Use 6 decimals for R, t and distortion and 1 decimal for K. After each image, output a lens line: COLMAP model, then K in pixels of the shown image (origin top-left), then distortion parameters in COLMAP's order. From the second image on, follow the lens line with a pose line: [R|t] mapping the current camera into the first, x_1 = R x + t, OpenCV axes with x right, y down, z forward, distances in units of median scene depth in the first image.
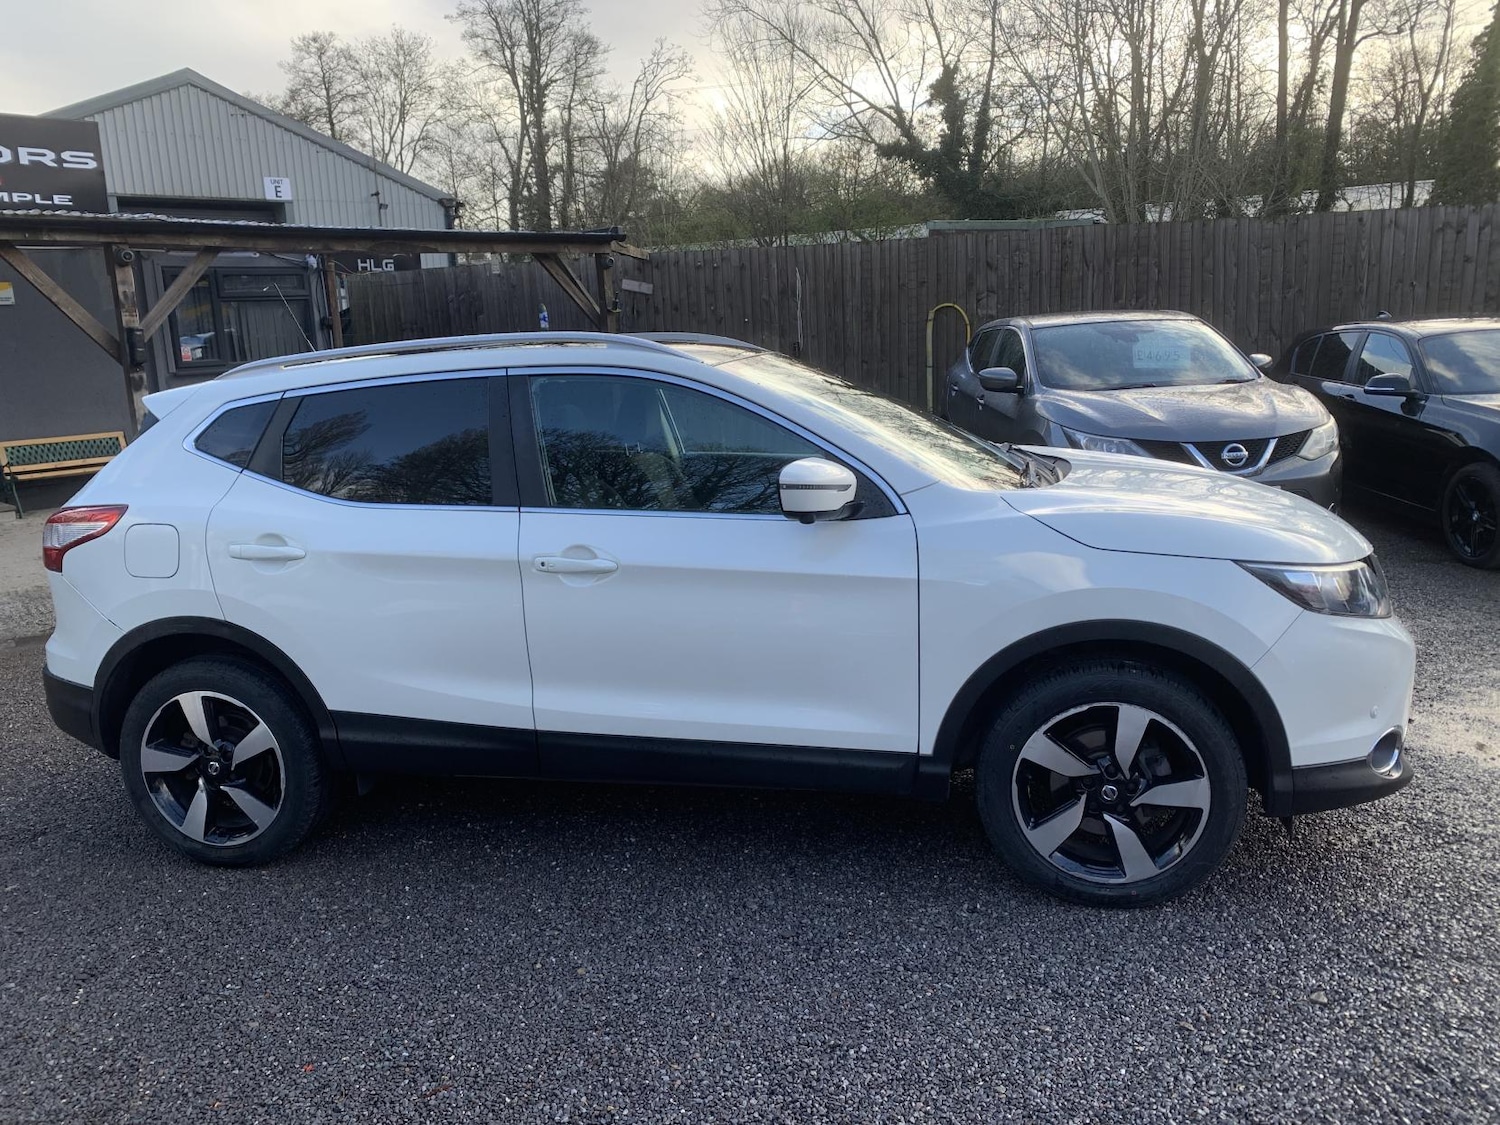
lens RADIAL K [[1155.9, 0, 748.9], [0, 1155.9, 557.1], [0, 0, 1]] dist [0.005856, -0.003913]
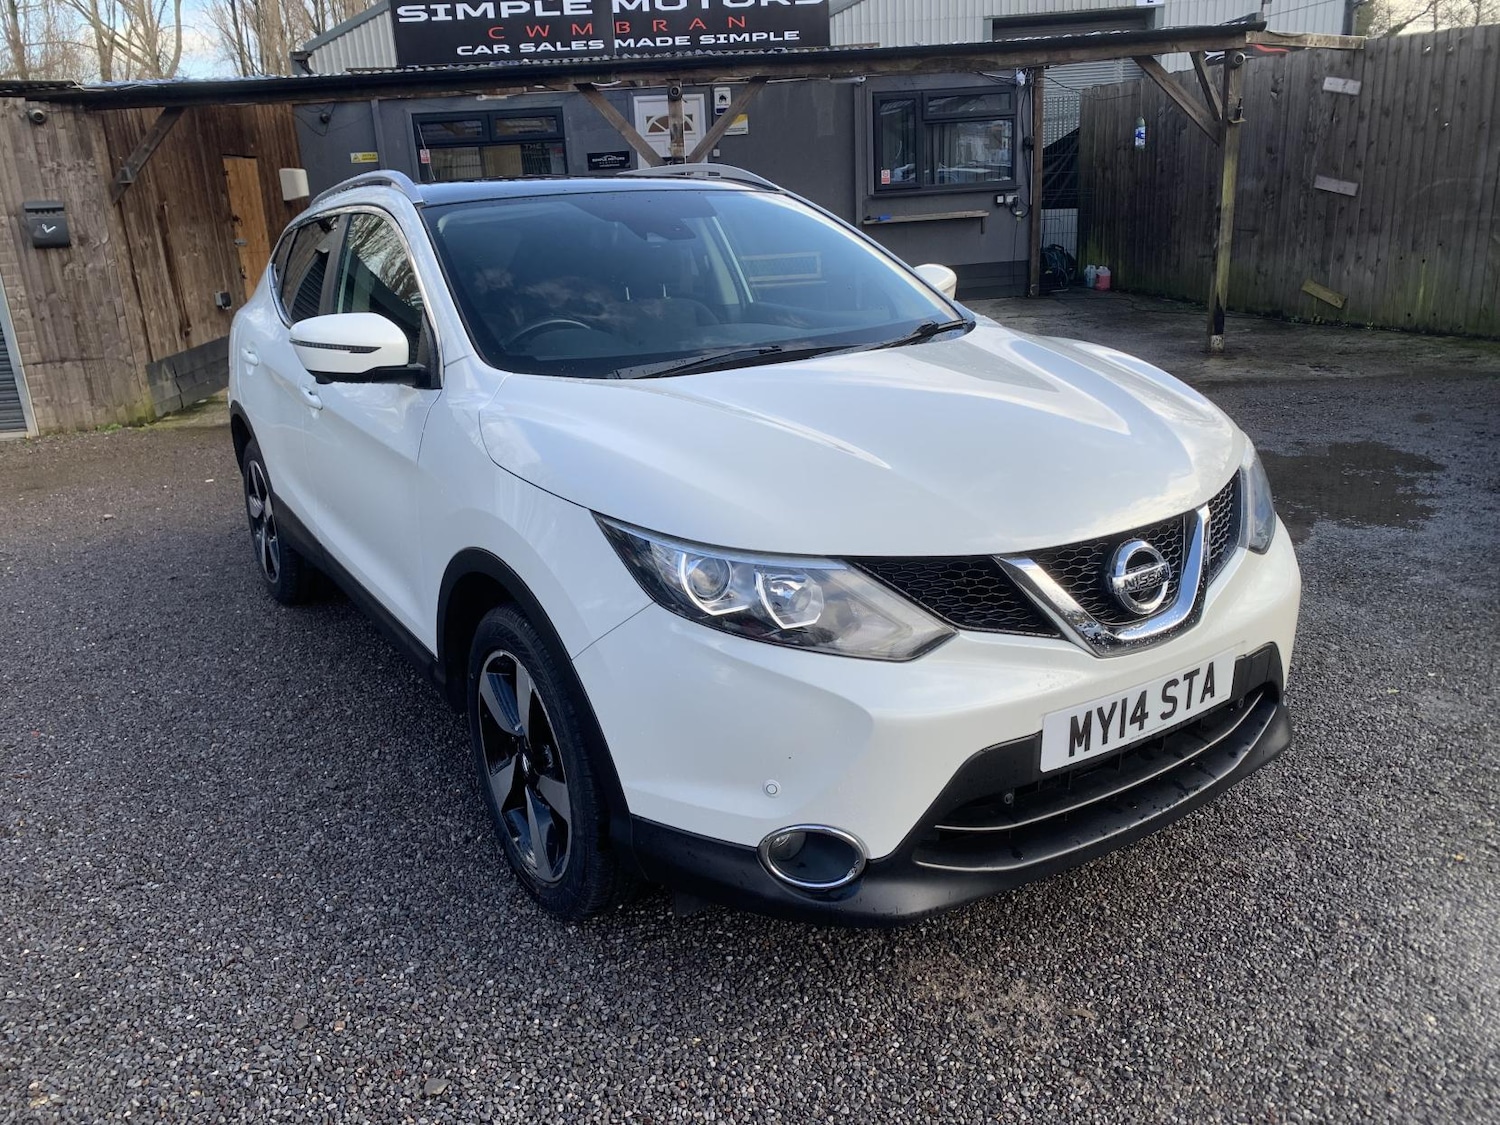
lens RADIAL K [[1155.9, 0, 729.7], [0, 1155.9, 550.1], [0, 0, 1]] dist [0.005856, -0.003913]
pose [[0.692105, 0.218933, -0.687793, 0.440592], [-0.118140, 0.974399, 0.191283, -0.052899], [0.712063, -0.051132, 0.700251, 0.258950]]
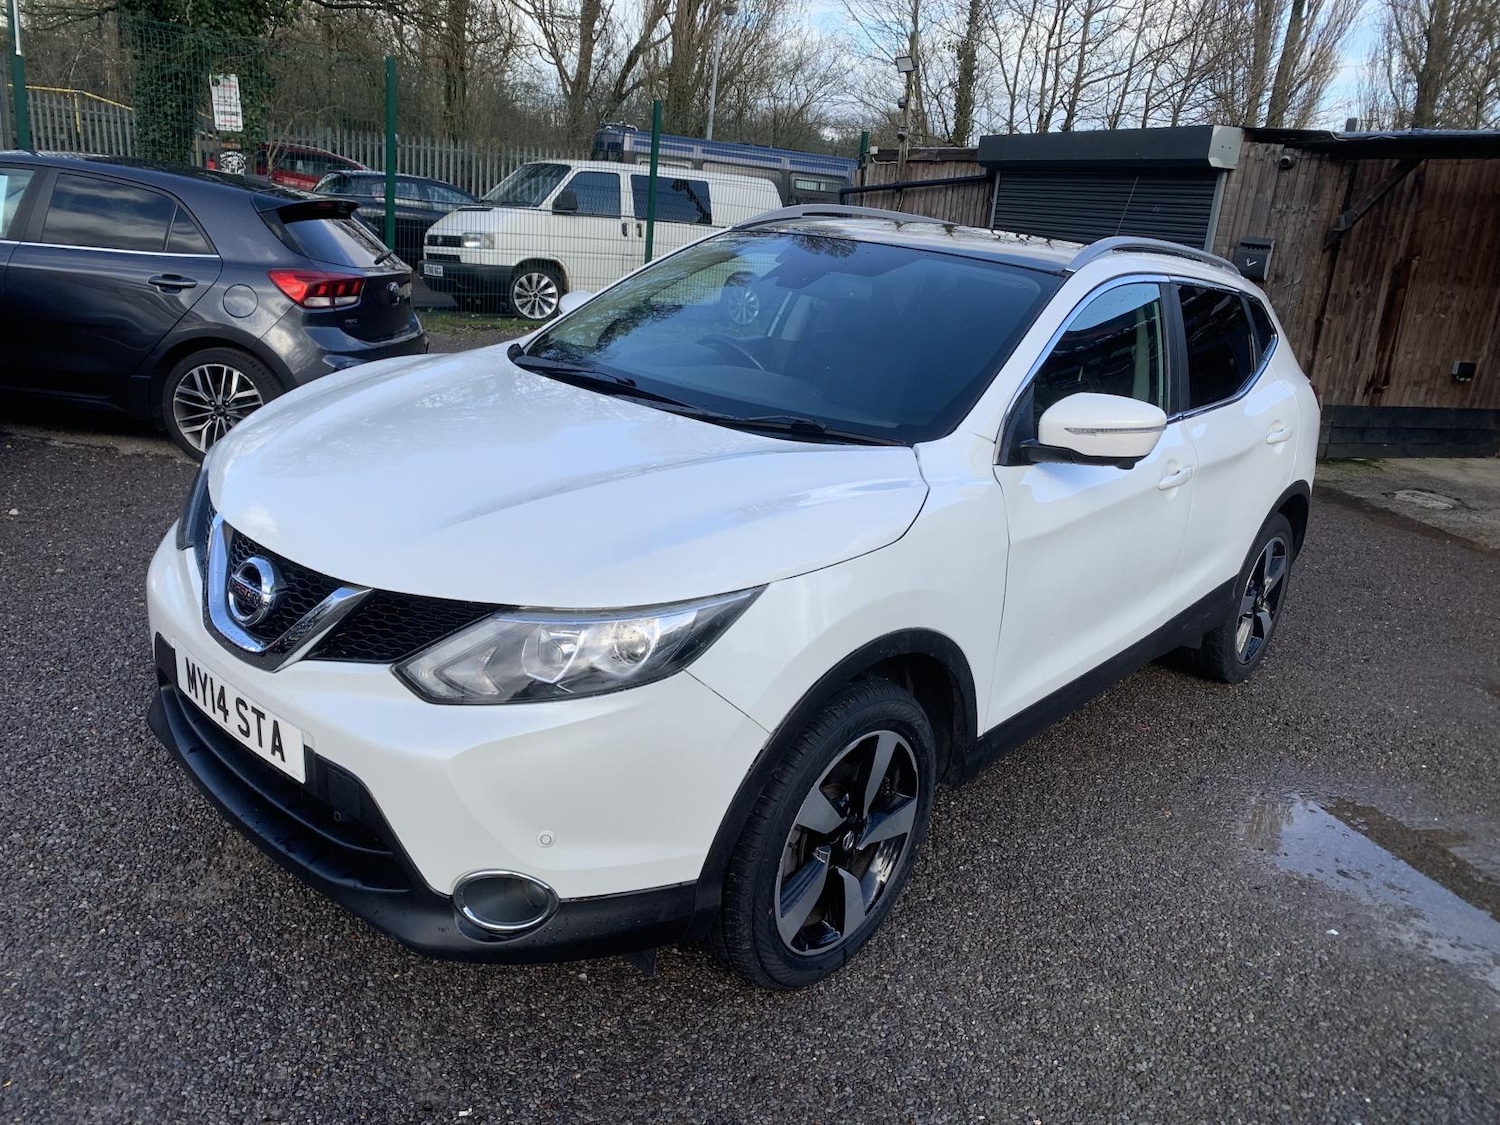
lens RADIAL K [[1155.9, 0, 751.2], [0, 1155.9, 547.0], [0, 0, 1]] dist [0.005856, -0.003913]
pose [[-0.501639, 0.243122, -0.830211, 0.506822], [-0.237104, 0.884304, 0.402229, -0.181814], [0.831950, 0.398620, -0.385956, 0.816237]]
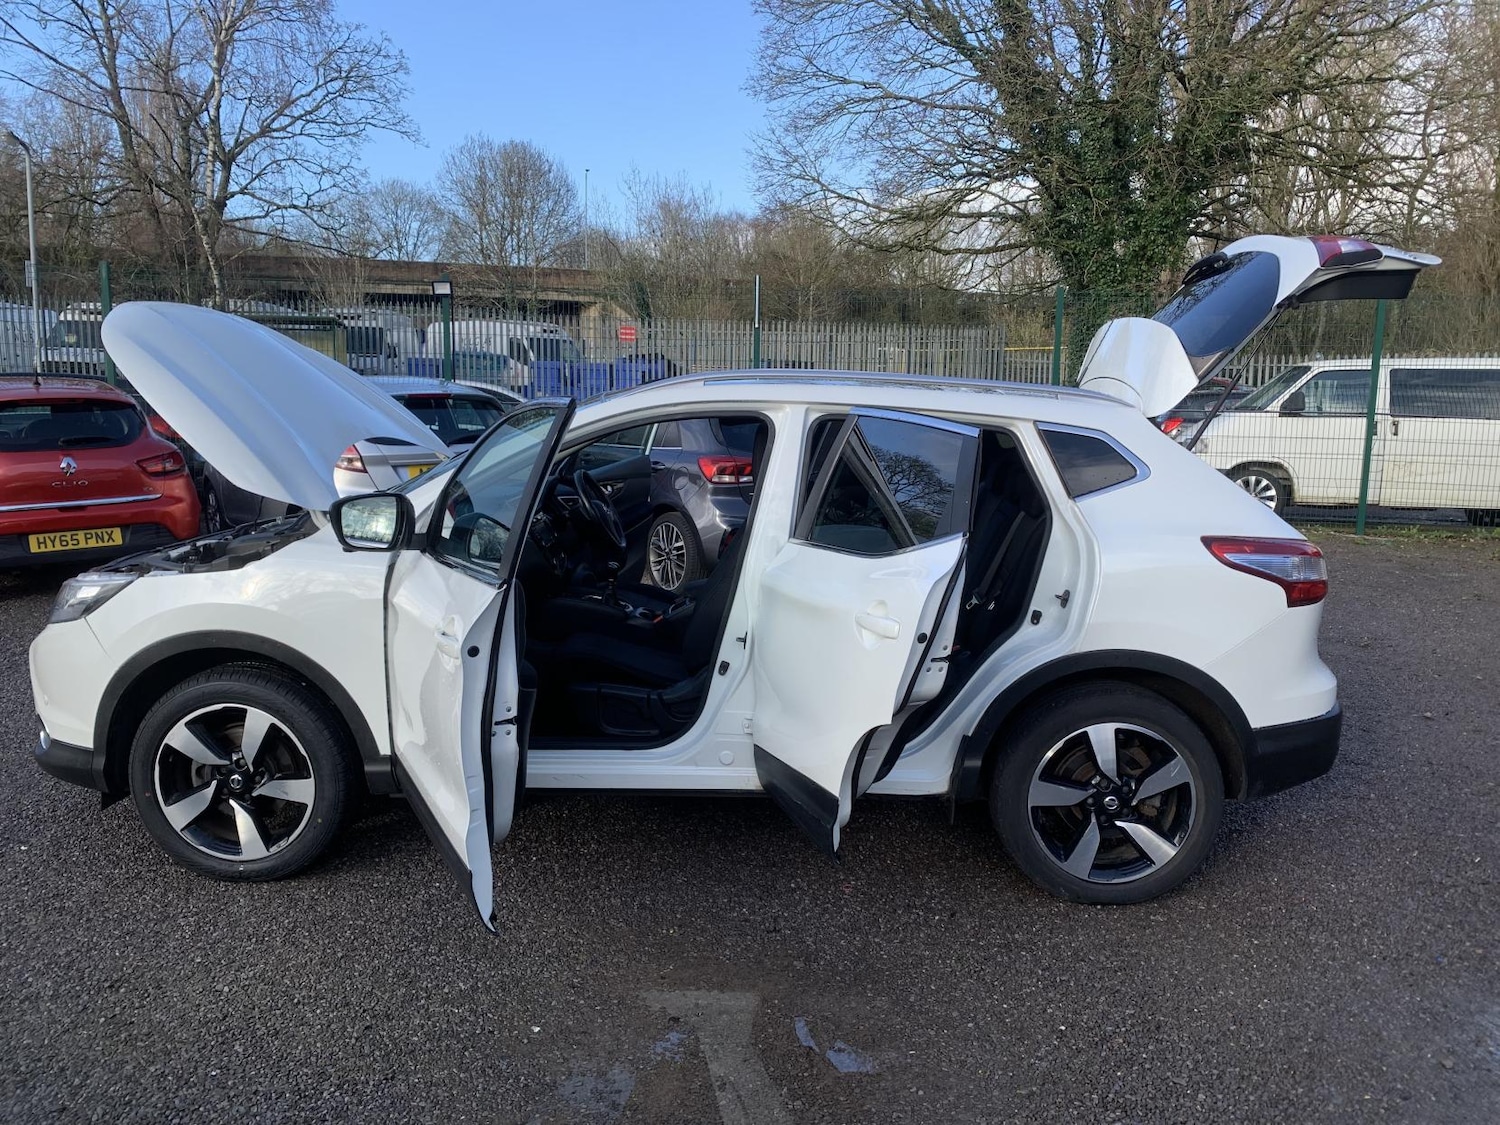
lens RADIAL K [[1155.9, 0, 770.0], [0, 1155.9, 551.8], [0, 0, 1]] dist [0.005856, -0.003913]
pose [[-0.986360, 0.051390, -0.156374, 0.030685], [-0.004928, 0.940369, 0.340122, -0.243129], [0.164528, 0.336253, -0.927289, 1.249728]]
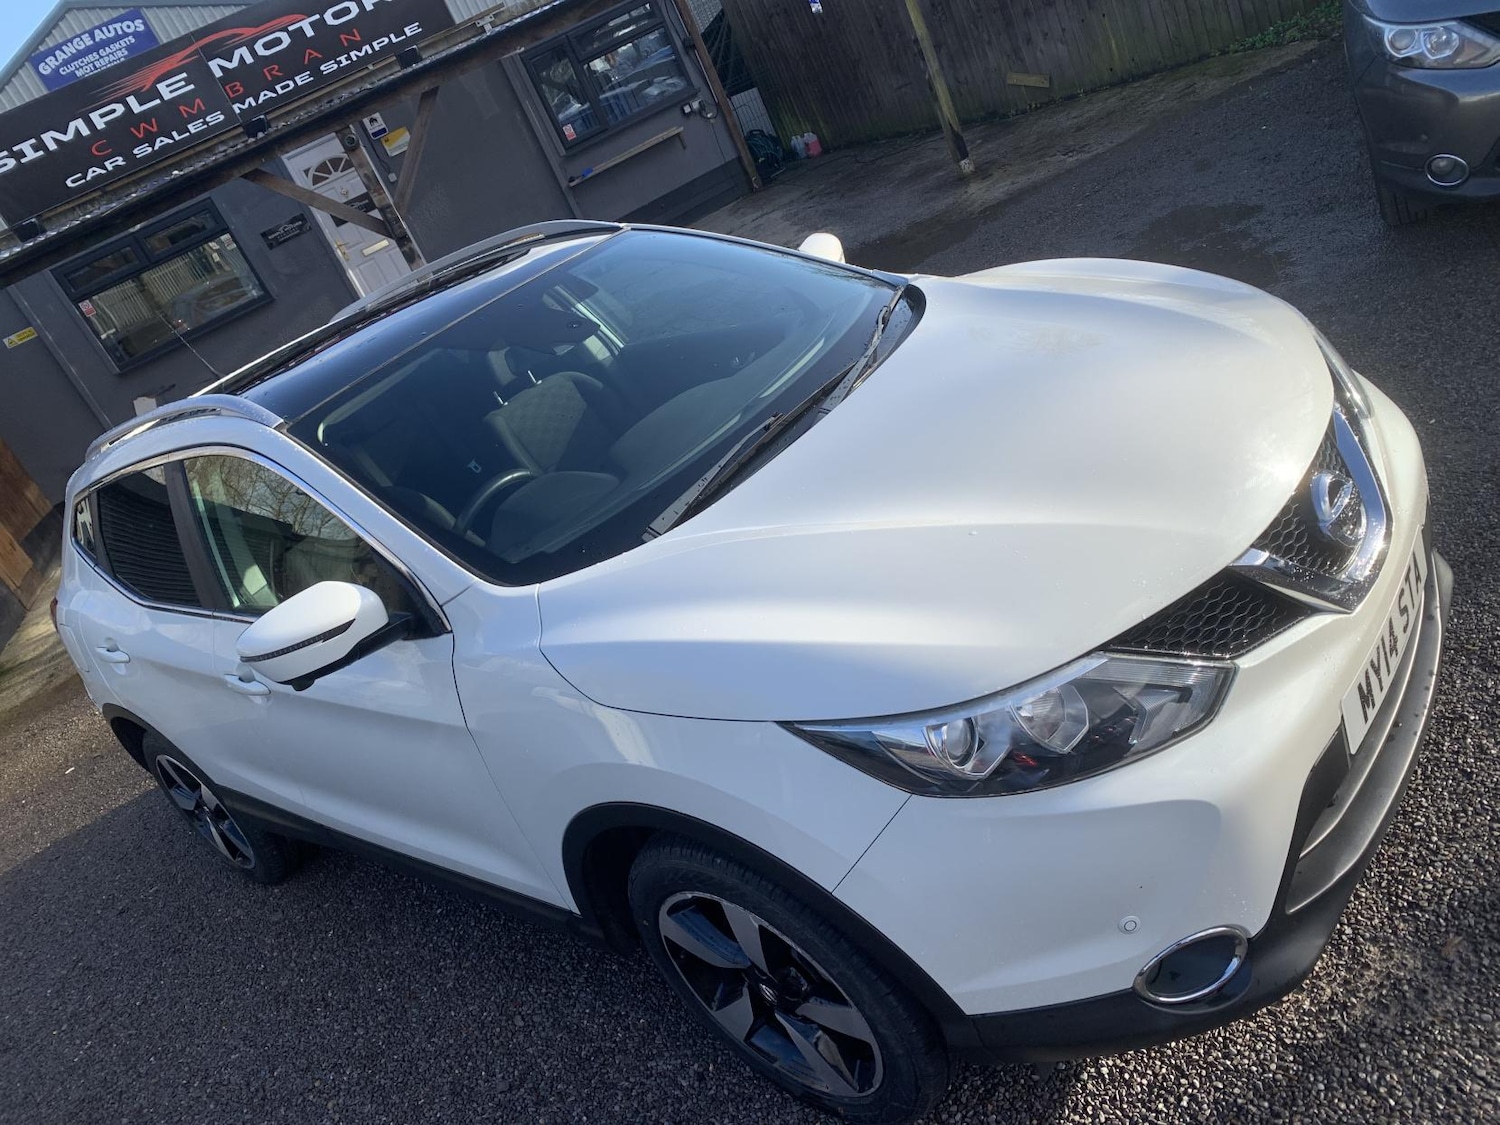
lens RADIAL K [[1155.9, 0, 759.1], [0, 1155.9, 553.6], [0, 0, 1]] dist [0.005856, -0.003913]
pose [[0.833830, -0.095954, -0.543618, 0.335100], [0.276936, 0.924599, 0.261577, -0.104193], [0.477529, -0.368658, 0.797532, 0.257820]]
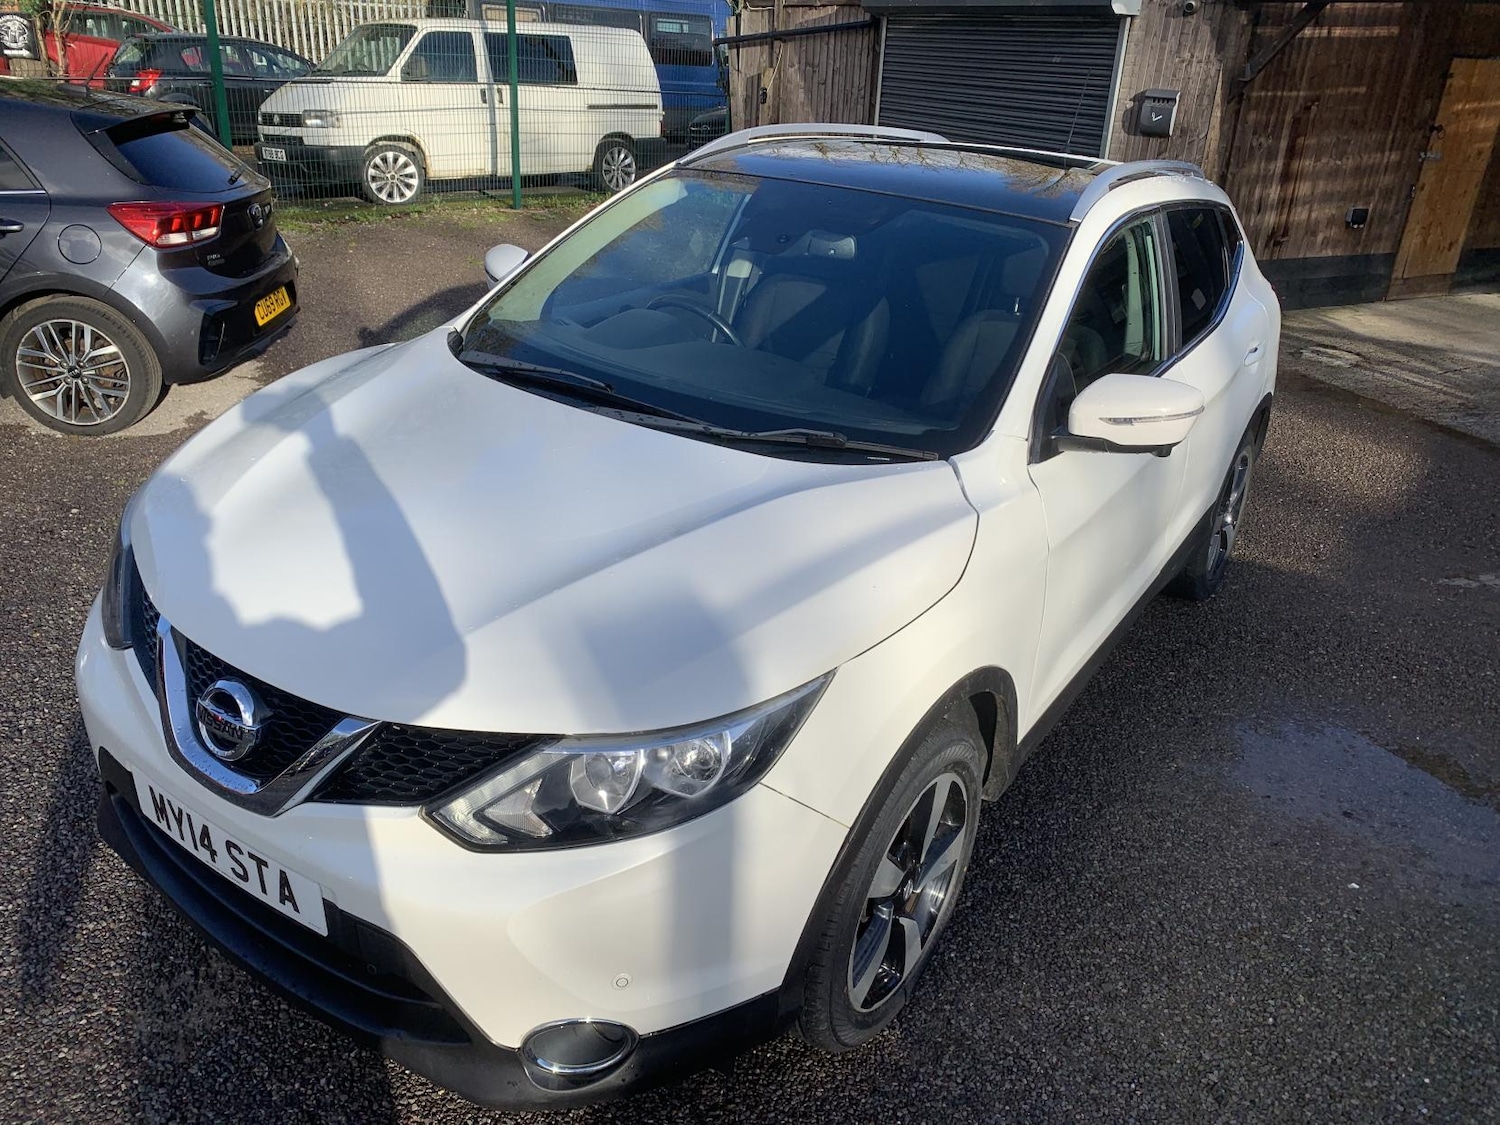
lens RADIAL K [[1155.9, 0, 765.0], [0, 1155.9, 569.8], [0, 0, 1]] dist [0.005856, -0.003913]
pose [[-0.380739, 0.401853, -0.832798, 0.475391], [-0.220106, 0.835358, 0.503716, -0.205253], [0.898104, 0.375088, -0.229603, 0.740201]]
